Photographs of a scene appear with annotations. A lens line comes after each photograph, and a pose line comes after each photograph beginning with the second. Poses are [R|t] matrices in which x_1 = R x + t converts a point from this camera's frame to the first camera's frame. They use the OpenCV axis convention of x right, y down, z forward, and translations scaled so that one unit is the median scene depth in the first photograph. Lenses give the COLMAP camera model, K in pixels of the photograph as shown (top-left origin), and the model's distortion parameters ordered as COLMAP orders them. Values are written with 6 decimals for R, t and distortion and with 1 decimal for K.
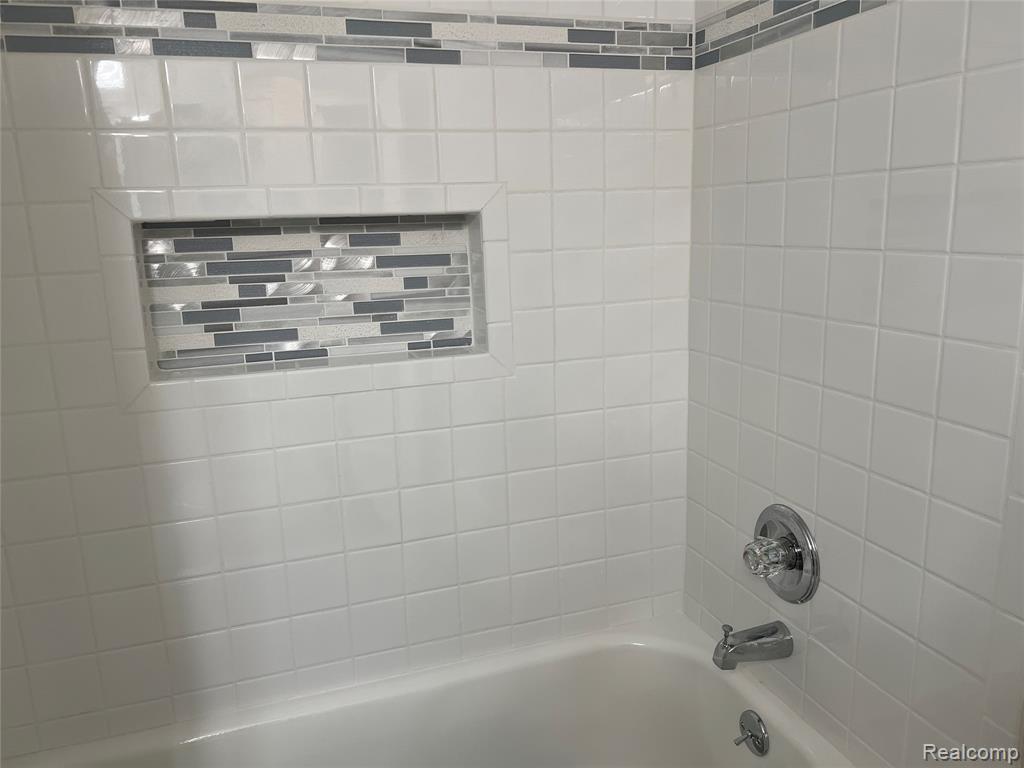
lens RADIAL K [[773.8, 0, 503.3], [0, 773.8, 378.6], [0, 0, 1]] dist [0.048741, -0.039424]
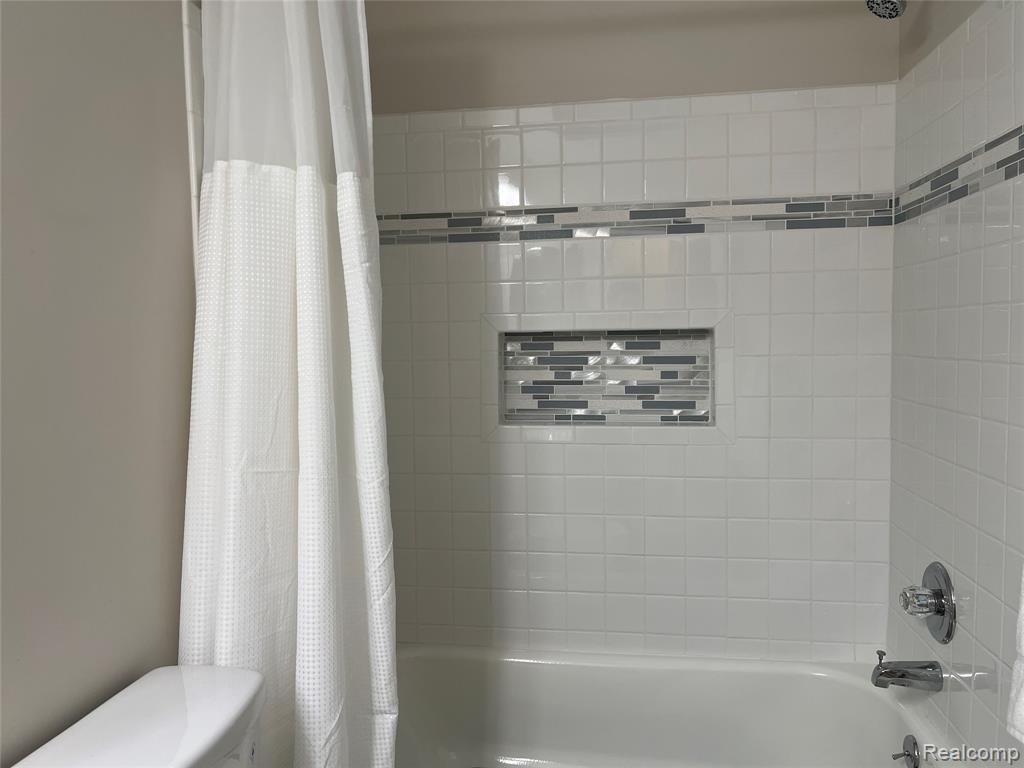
lens RADIAL K [[773.8, 0, 514.1], [0, 773.8, 384.3], [0, 0, 1]] dist [0.048741, -0.039424]
pose [[0.893726, 0.046880, -0.446158, 0.297569], [-0.104955, 0.988774, -0.106346, 0.084766], [0.436164, 0.141871, 0.888613, -0.450376]]
